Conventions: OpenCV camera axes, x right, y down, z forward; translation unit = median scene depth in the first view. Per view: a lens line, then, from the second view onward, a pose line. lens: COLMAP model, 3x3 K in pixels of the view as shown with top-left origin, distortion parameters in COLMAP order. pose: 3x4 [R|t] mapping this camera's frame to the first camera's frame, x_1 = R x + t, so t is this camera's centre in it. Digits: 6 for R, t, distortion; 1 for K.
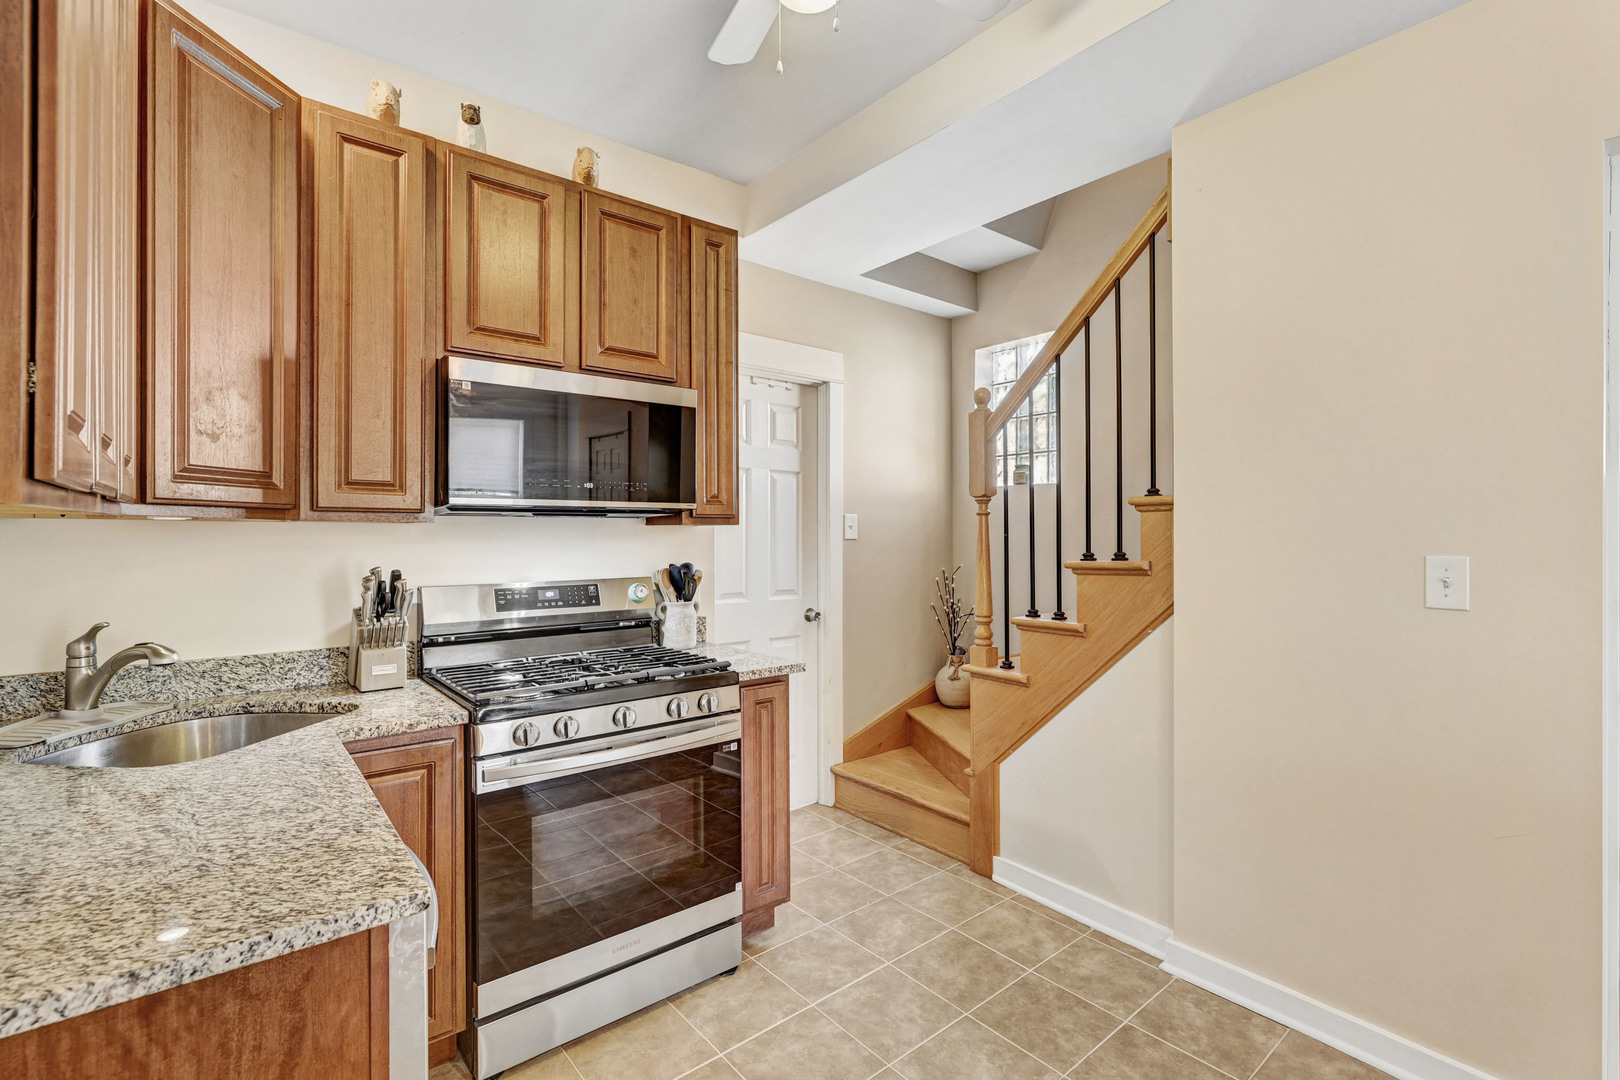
lens RADIAL K [[731.0, 0, 838.7], [0, 731.0, 536.4], [0, 0, 1]] dist [-0.000689, -0.000698]
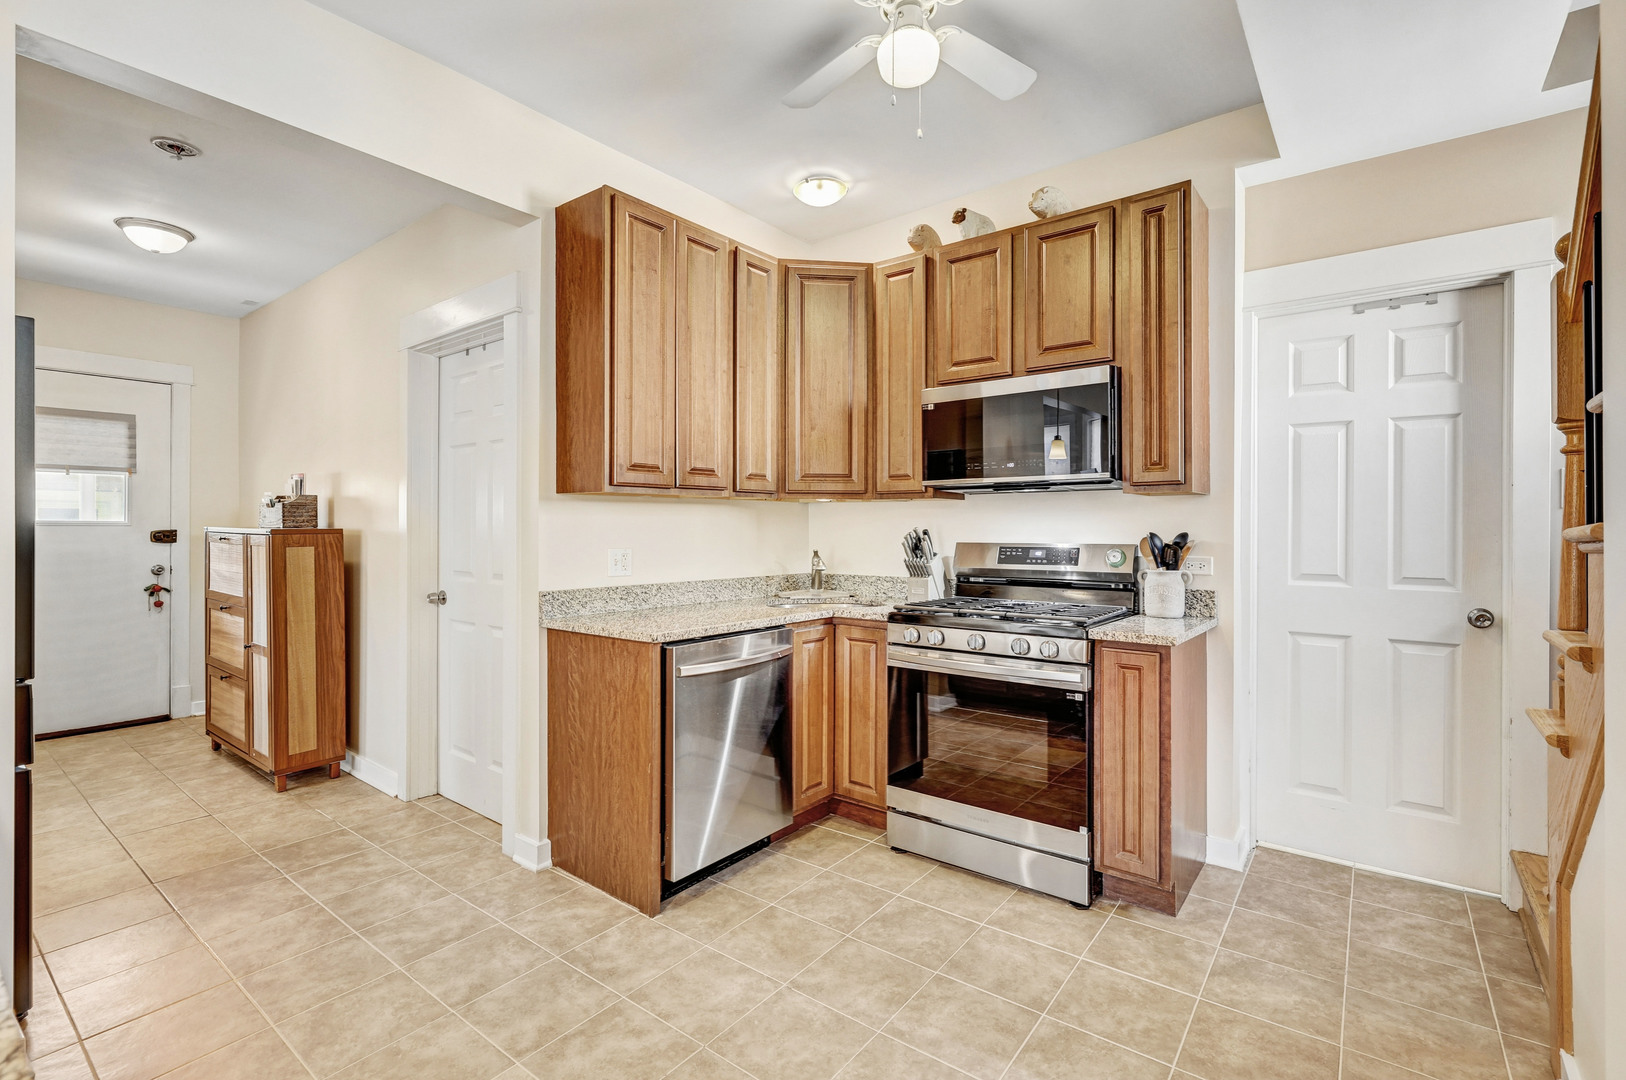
lens RADIAL K [[733.7, 0, 806.5], [0, 733.7, 527.5], [0, 0, 1]] dist [-0.000689, -0.000698]
pose [[0.213858, 0.000787, -0.976864, 0.753936], [-0.003953, 0.999992, -0.000060, 0.036955], [0.976857, 0.003875, 0.213859, 0.347748]]
